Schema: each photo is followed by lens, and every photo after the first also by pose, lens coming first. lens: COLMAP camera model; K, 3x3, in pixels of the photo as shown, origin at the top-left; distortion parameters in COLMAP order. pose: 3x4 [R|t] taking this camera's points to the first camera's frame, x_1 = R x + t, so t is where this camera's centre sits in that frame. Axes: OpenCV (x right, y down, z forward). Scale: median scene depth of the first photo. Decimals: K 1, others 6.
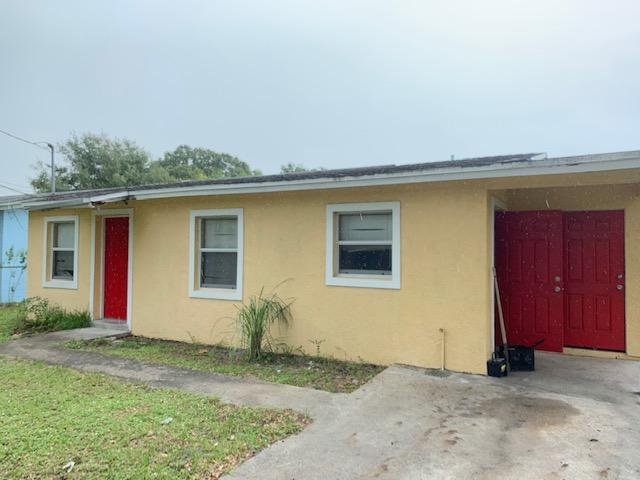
lens RADIAL K [[494.8, 0, 322.0], [0, 494.8, 238.9], [0, 0, 1]] dist [0.003680, -0.003097]
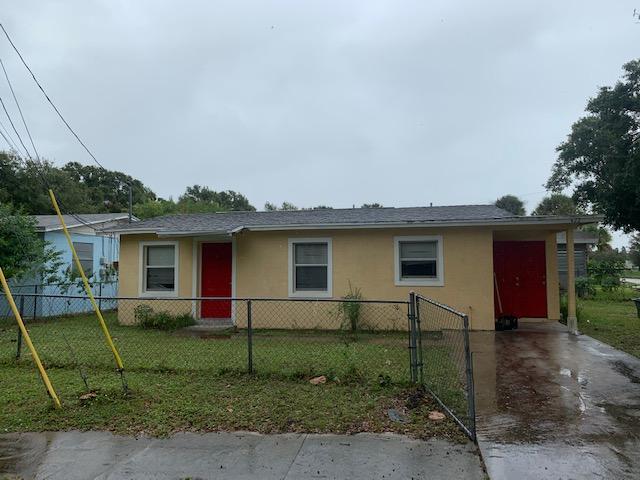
lens RADIAL K [[494.8, 0, 320.7], [0, 494.8, 238.9], [0, 0, 1]] dist [0.003680, -0.003097]
pose [[0.956163, 0.003991, 0.292807, -0.718753], [0.006264, 0.999400, -0.034077, -0.007499], [-0.292768, 0.034417, 0.955564, -0.514124]]
